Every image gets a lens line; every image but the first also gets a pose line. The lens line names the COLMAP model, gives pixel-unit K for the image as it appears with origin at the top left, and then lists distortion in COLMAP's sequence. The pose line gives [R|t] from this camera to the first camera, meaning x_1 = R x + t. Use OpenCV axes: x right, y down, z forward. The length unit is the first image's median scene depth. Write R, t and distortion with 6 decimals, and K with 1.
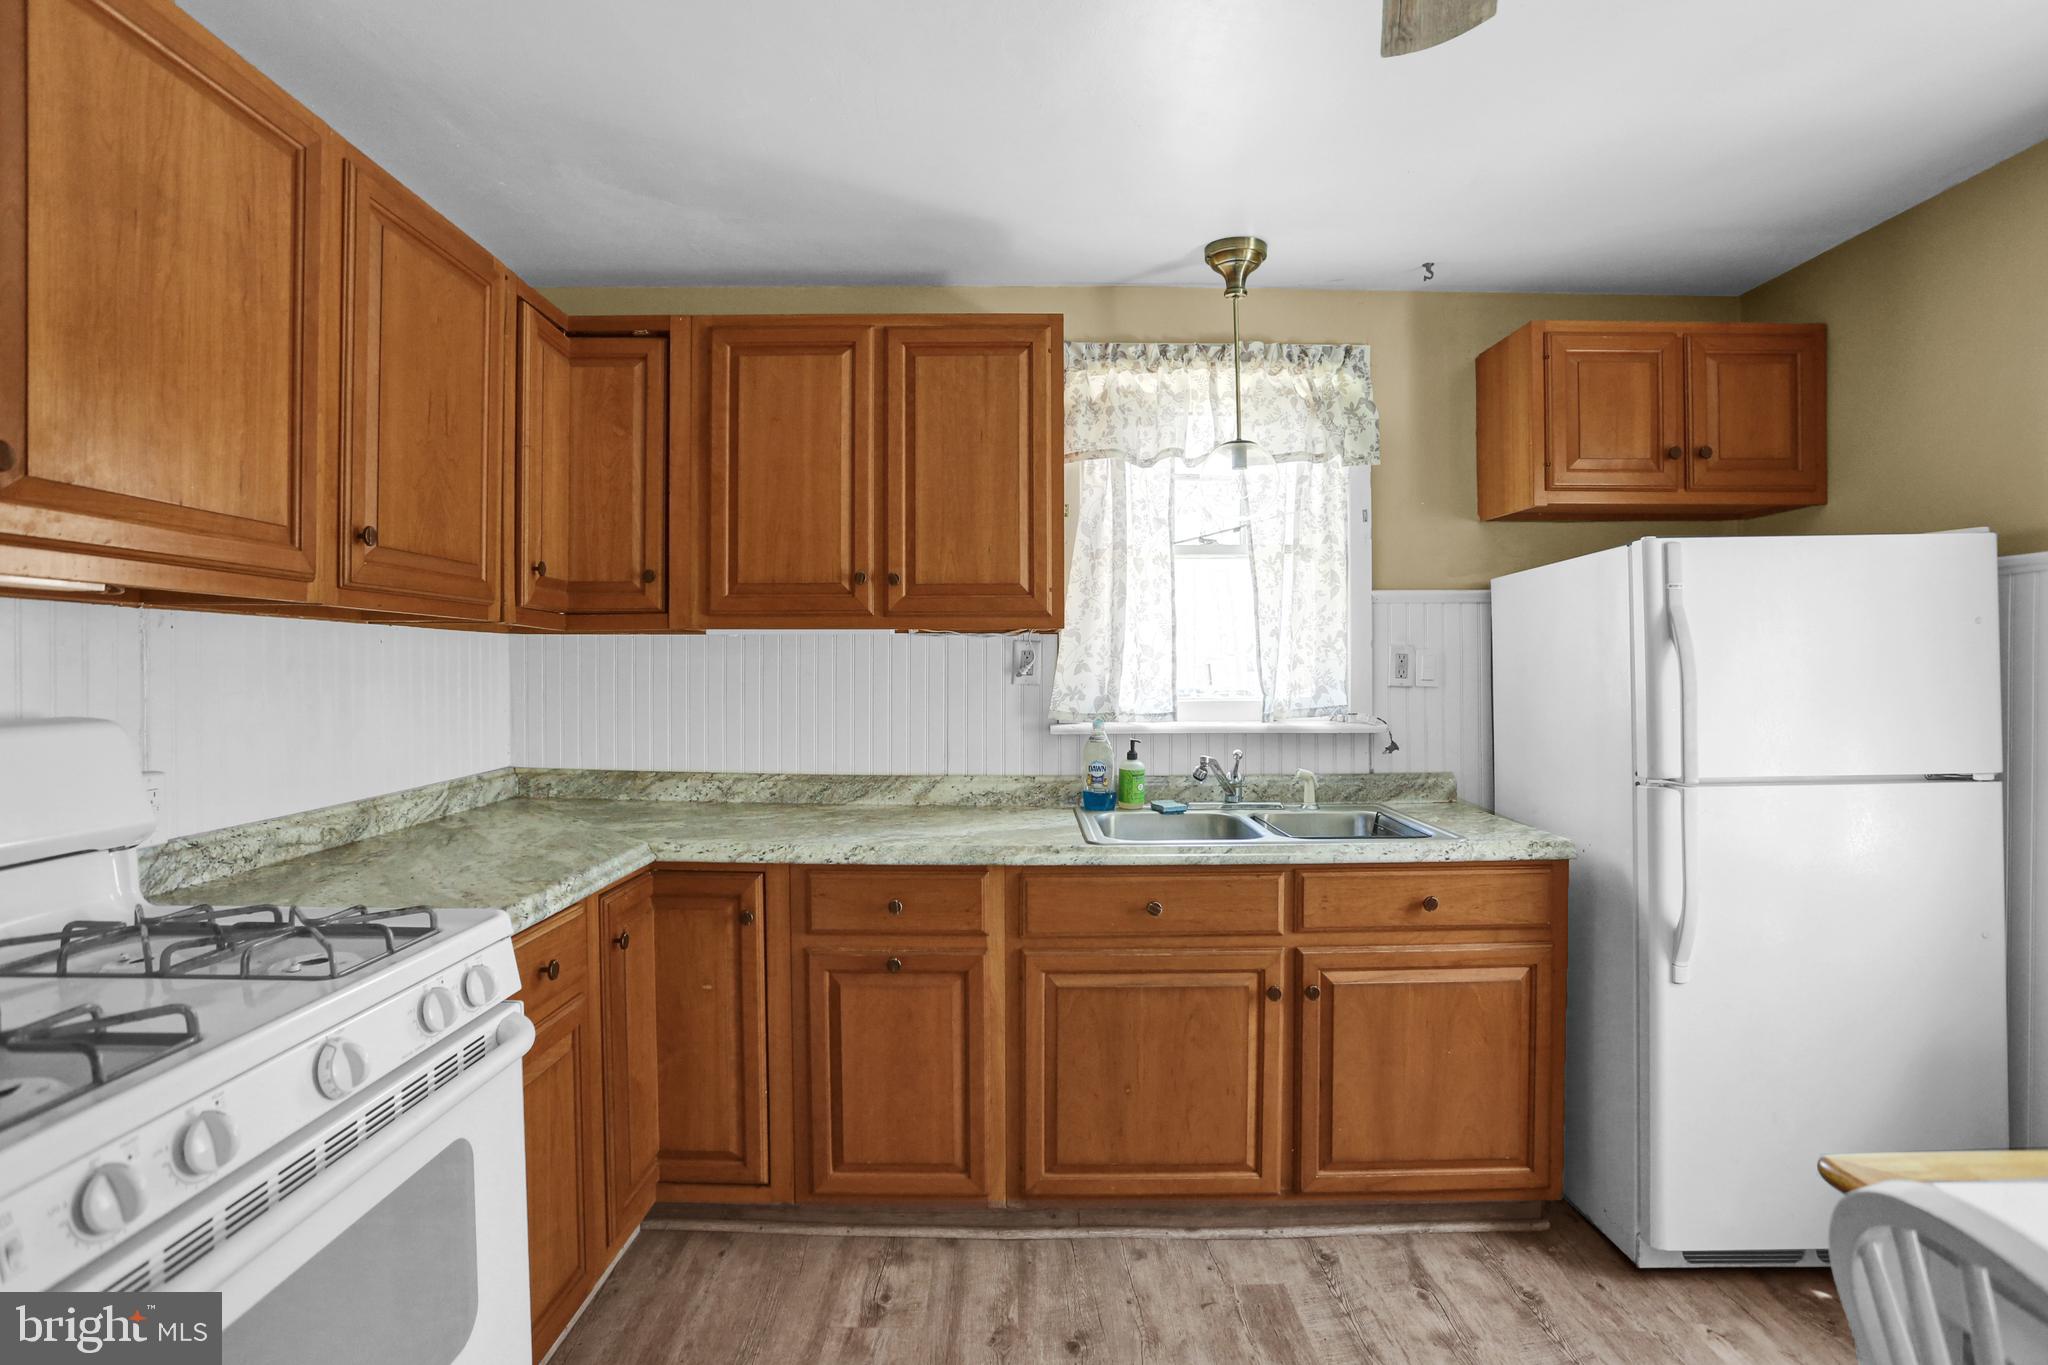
lens RADIAL K [[1015.0, 0, 1015.6], [0, 1015.0, 678.9], [0, 0, 1]] dist [-0.062737, 0.022082]
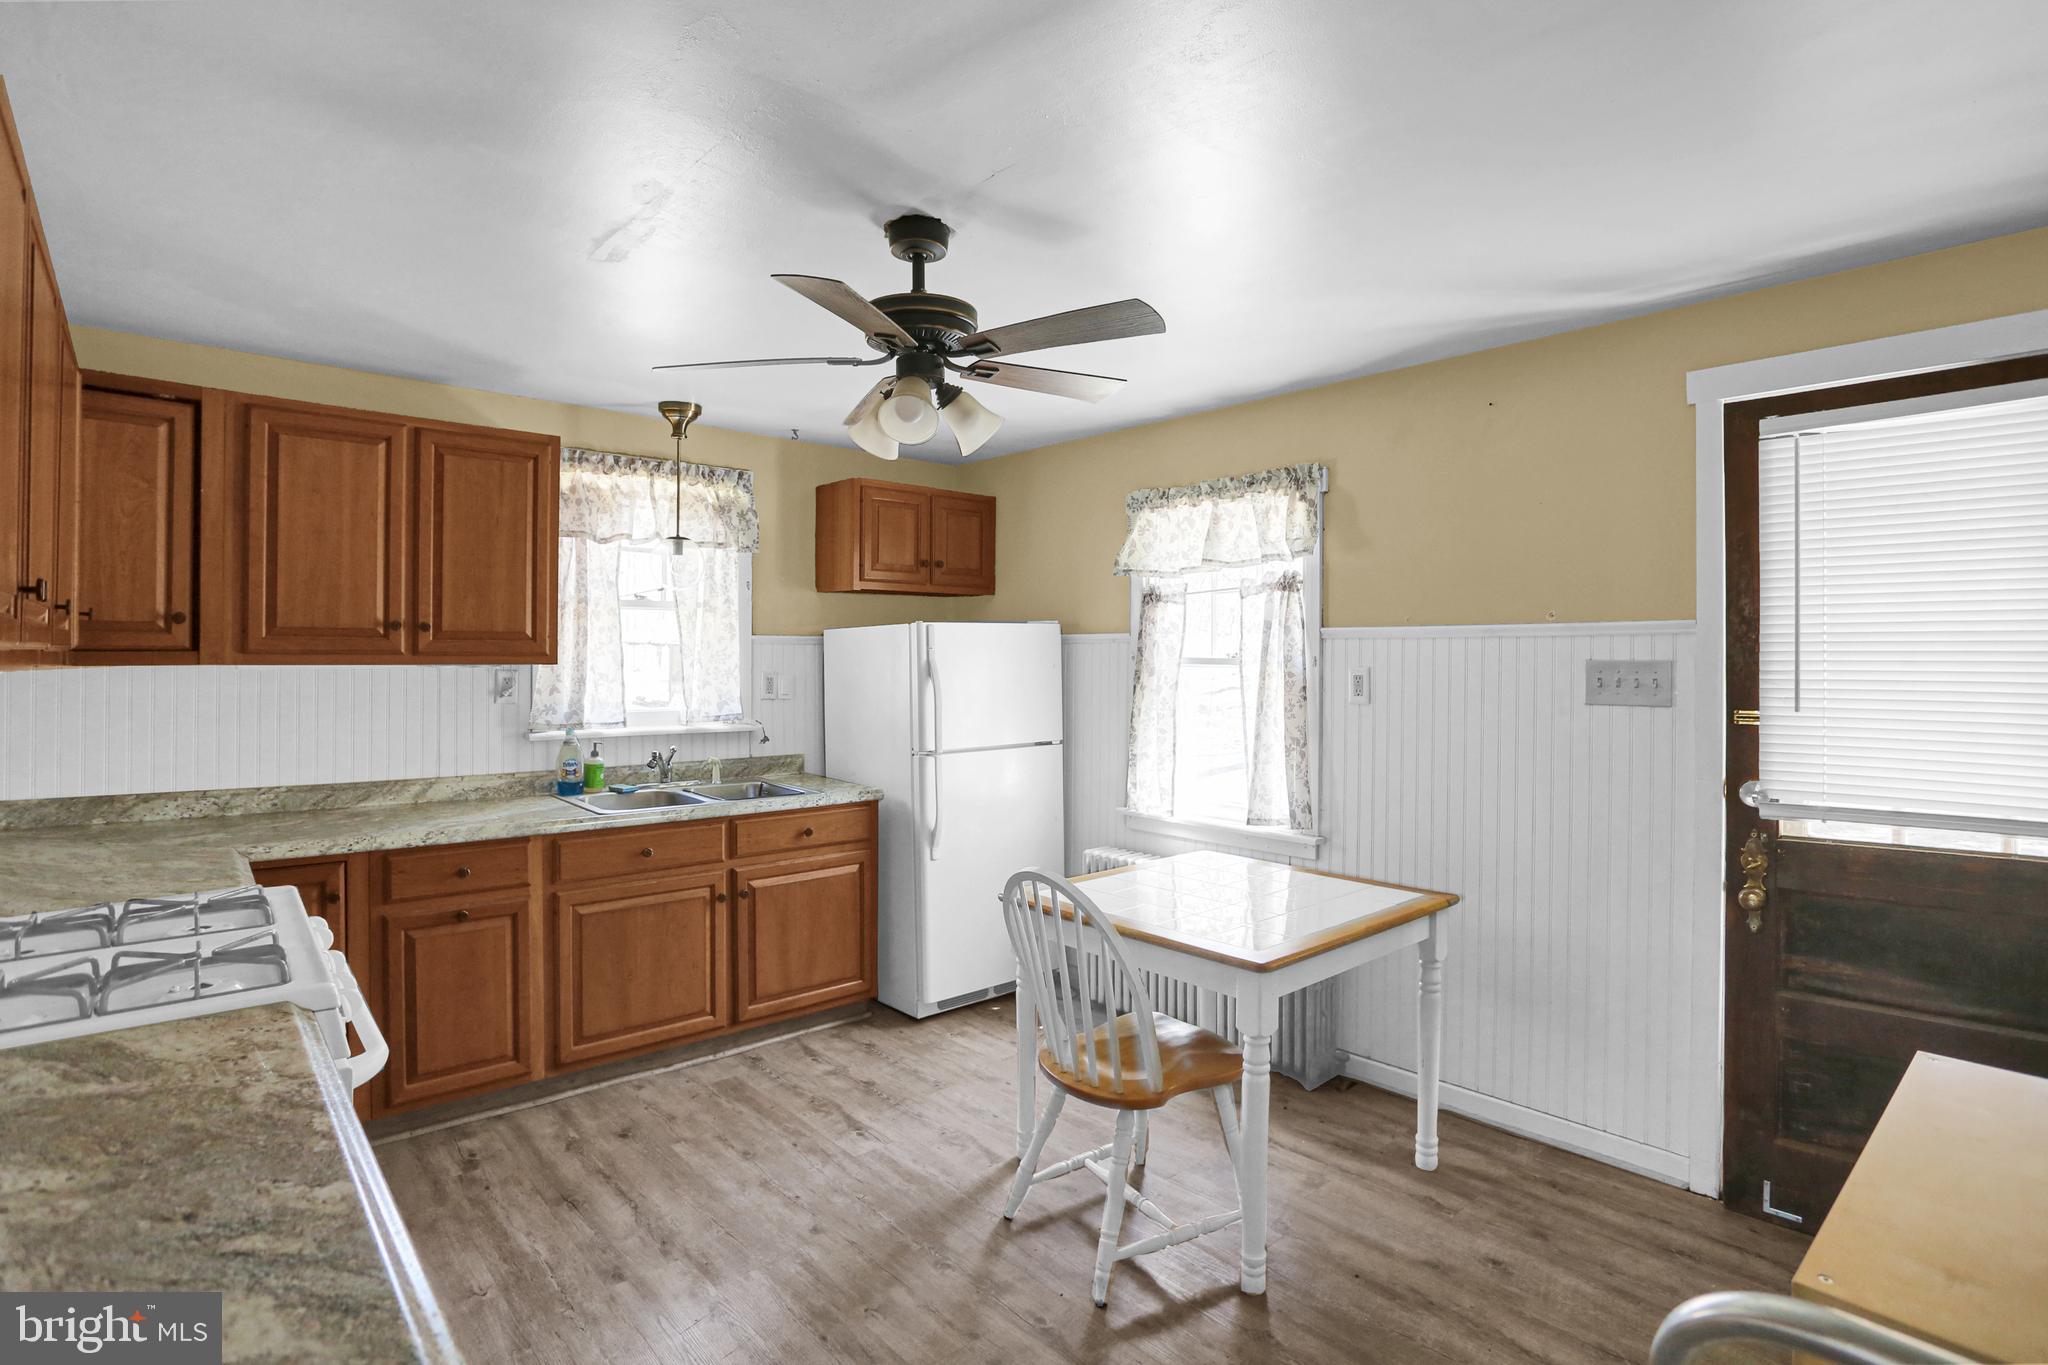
lens RADIAL K [[1015.0, 0, 1021.5], [0, 1015.0, 652.6], [0, 0, 1]] dist [-0.062737, 0.022082]
pose [[0.748597, 0.006321, 0.662995, -0.382785], [-0.000103, 0.999956, -0.009418, -0.053167], [-0.663025, 0.006982, 0.748565, -0.439078]]
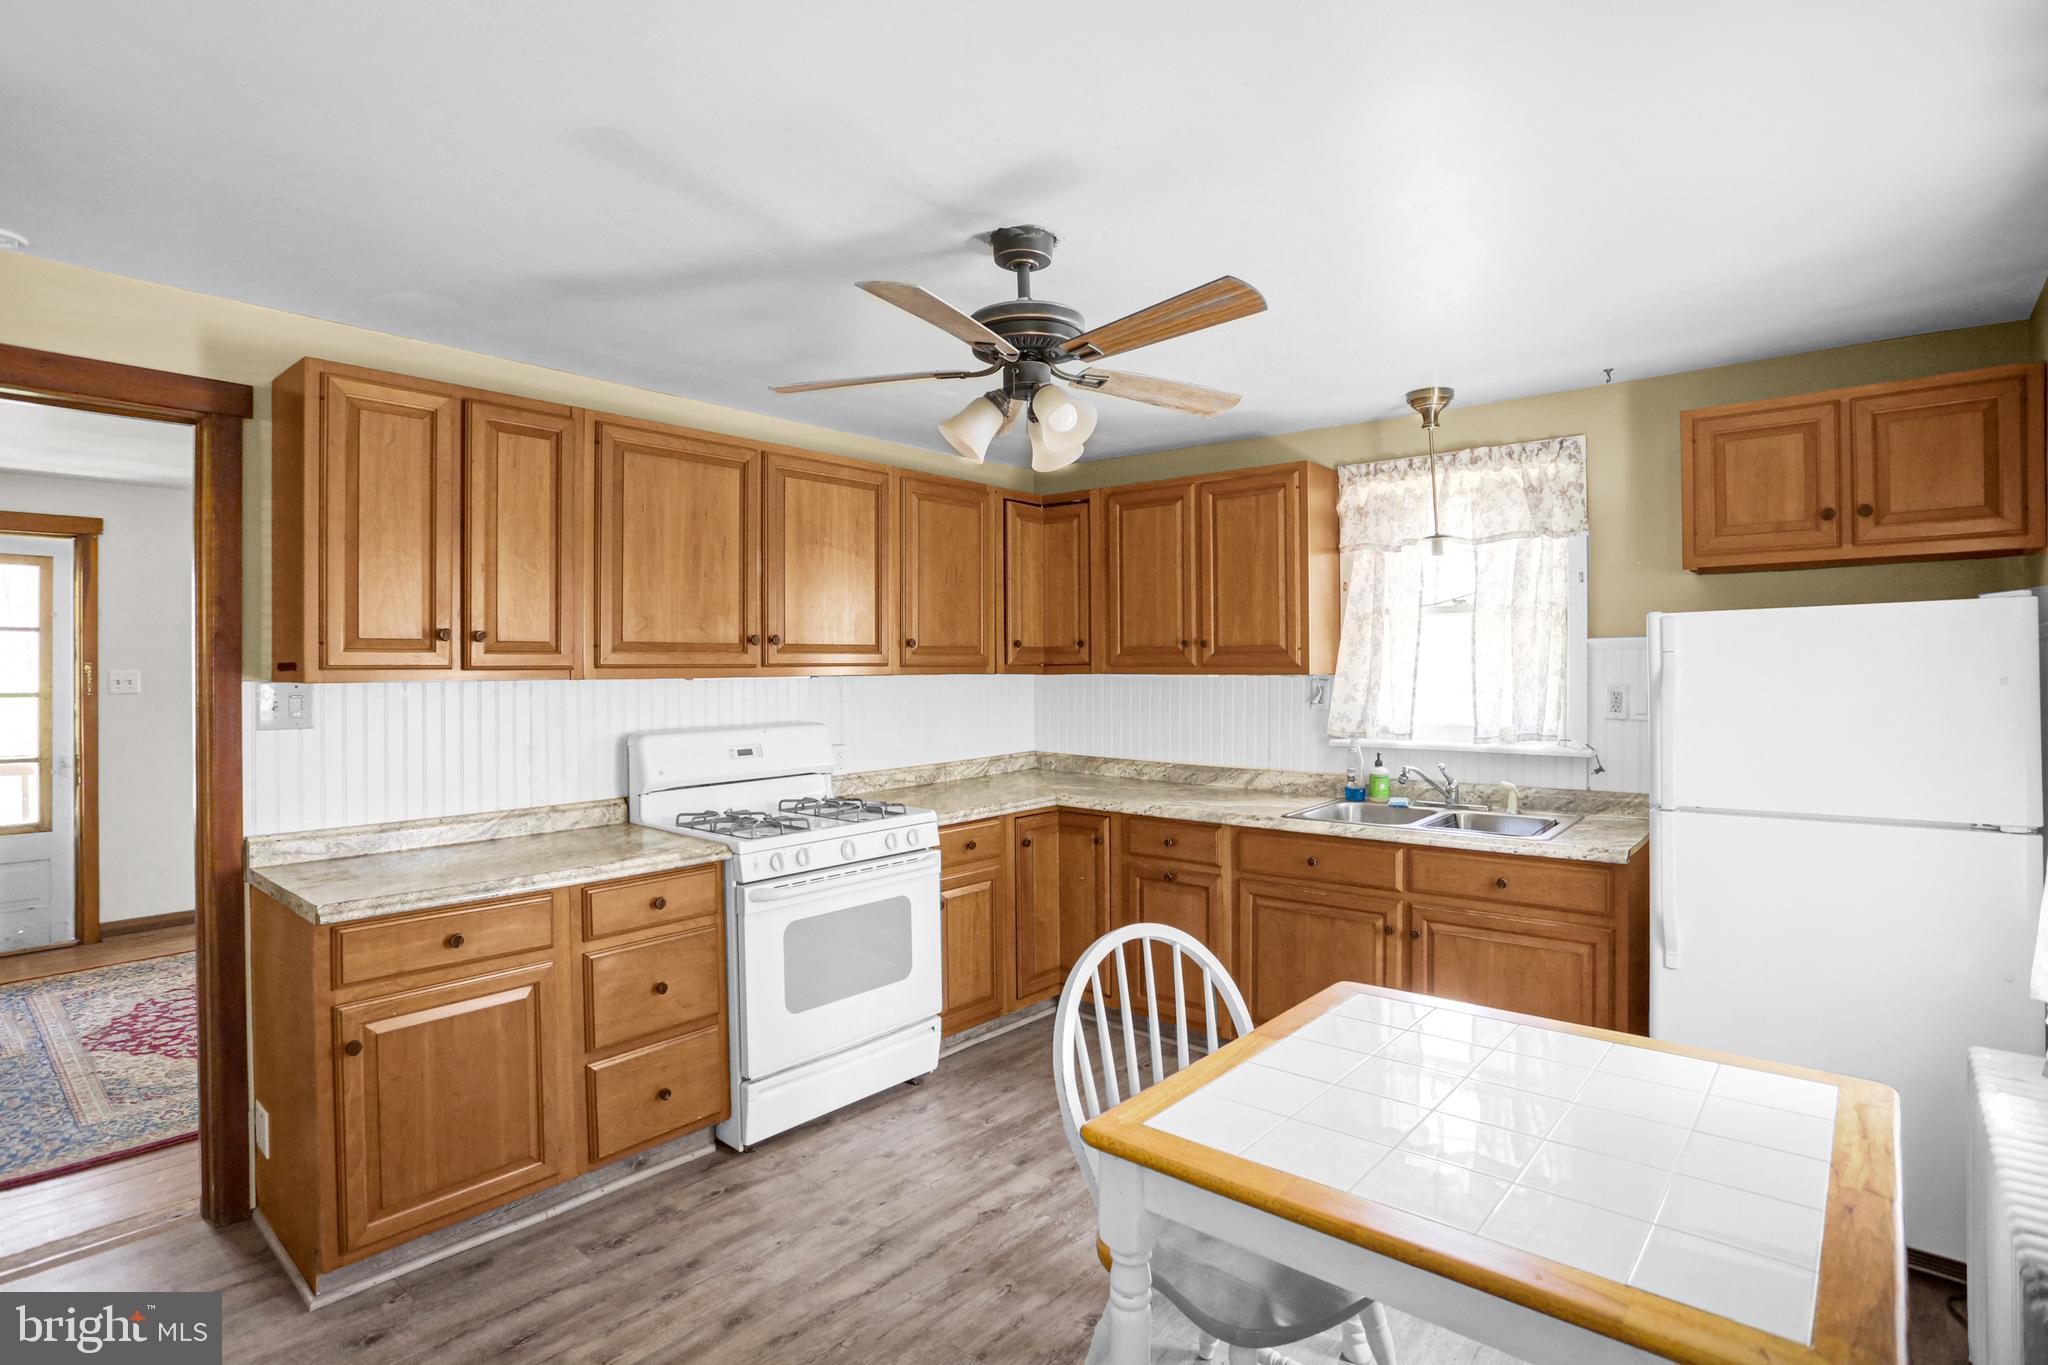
lens RADIAL K [[1015.0, 0, 1010.0], [0, 1015.0, 675.5], [0, 0, 1]] dist [-0.062737, 0.022082]
pose [[0.759752, 0.002434, -0.650208, 0.668295], [0.001502, 0.999984, 0.005498, -0.056774], [0.650211, -0.005154, 0.759736, -0.396310]]
